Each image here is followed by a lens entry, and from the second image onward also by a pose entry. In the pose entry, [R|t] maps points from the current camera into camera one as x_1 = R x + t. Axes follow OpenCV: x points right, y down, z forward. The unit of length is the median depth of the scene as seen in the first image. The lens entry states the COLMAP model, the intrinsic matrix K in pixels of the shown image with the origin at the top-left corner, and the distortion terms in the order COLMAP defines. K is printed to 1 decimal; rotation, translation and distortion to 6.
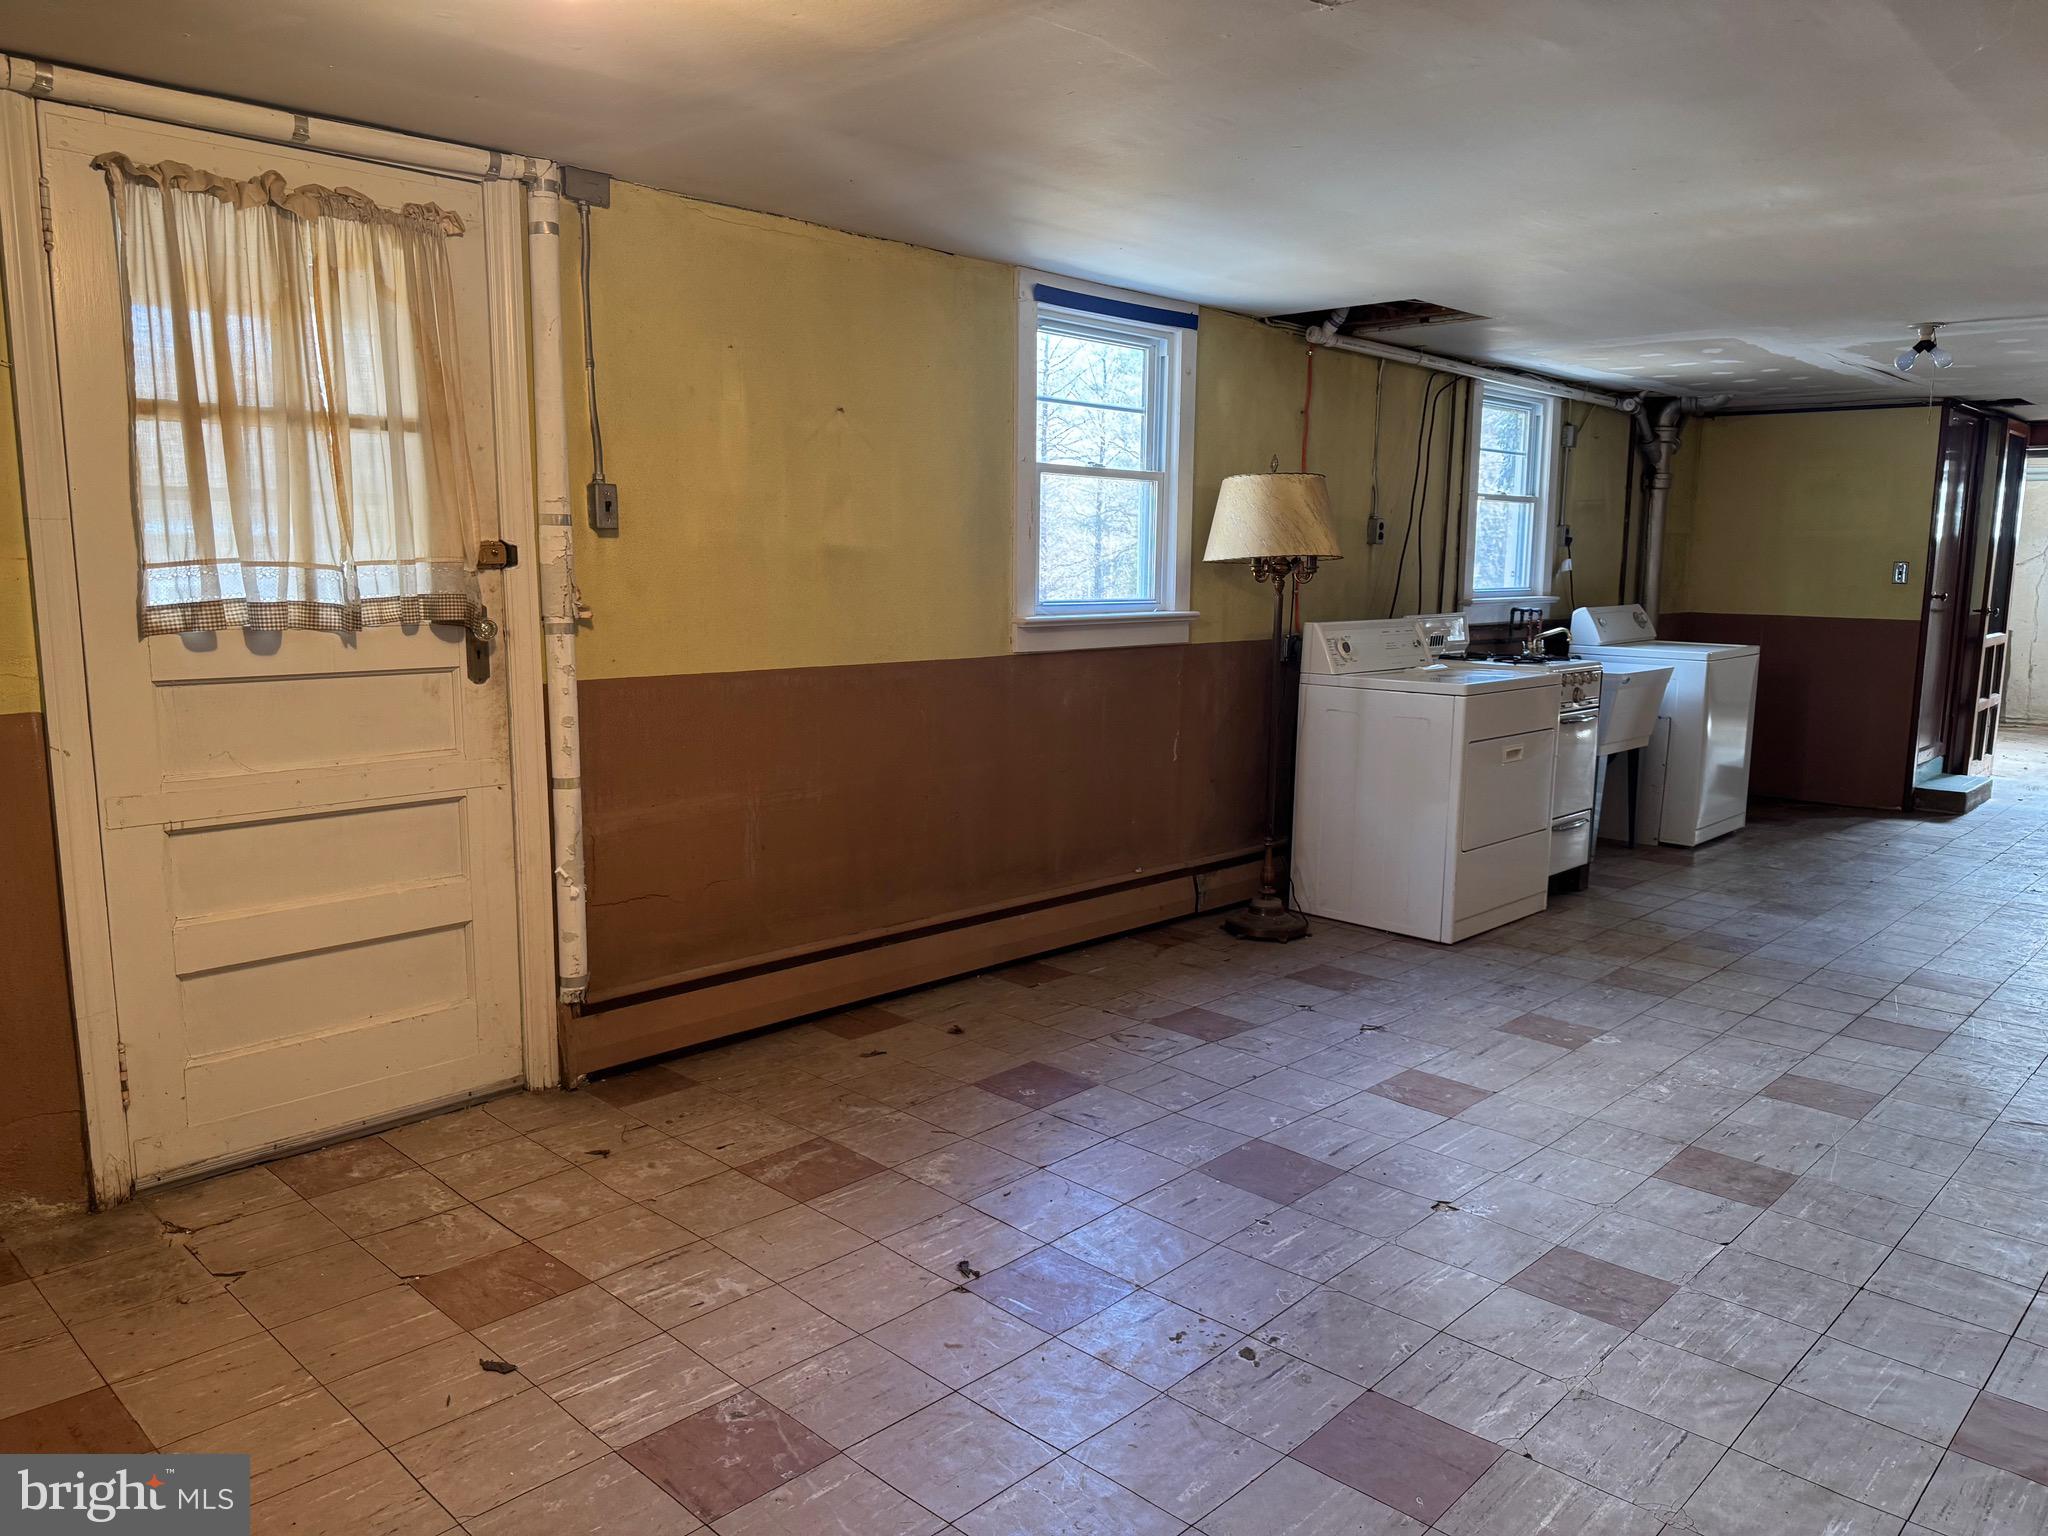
lens RADIAL K [[1448.2, 0, 1017.9], [0, 1448.2, 770.7], [0, 0, 1]] dist [0.074610, -0.073272]
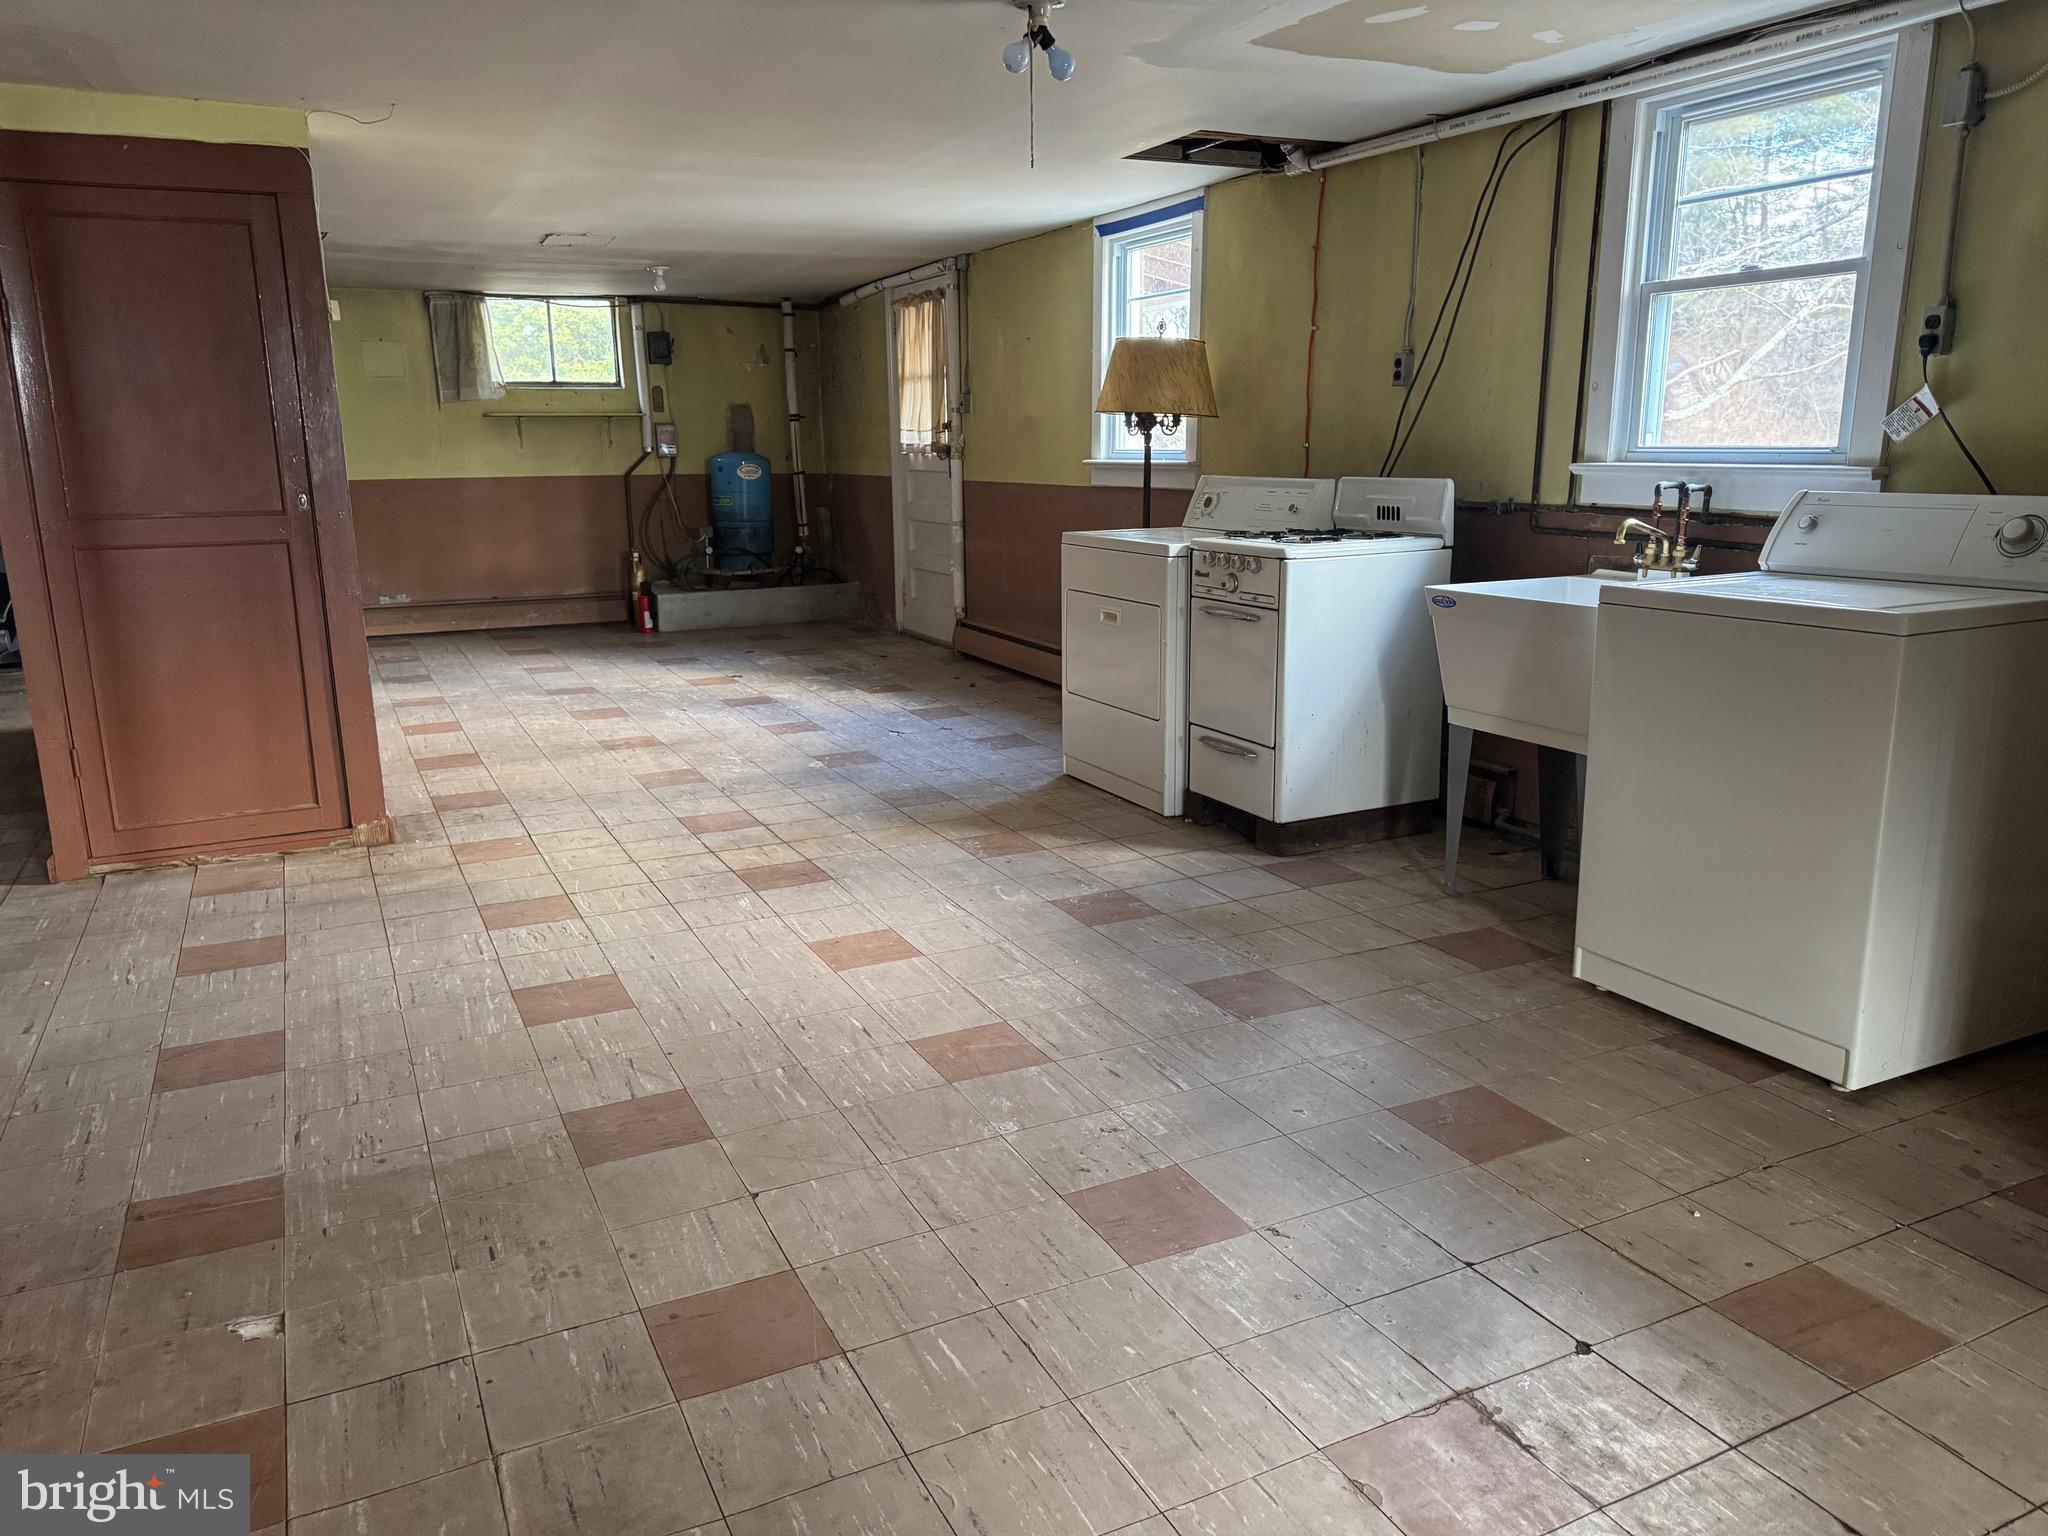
lens RADIAL K [[1448.2, 0, 1018.8], [0, 1448.2, 766.0], [0, 0, 1]] dist [0.074610, -0.073272]
pose [[-0.334149, 0.206319, -0.919661, 1.459876], [-0.124485, 0.957538, 0.260047, -0.184755], [0.934264, 0.201378, -0.294276, 1.437278]]
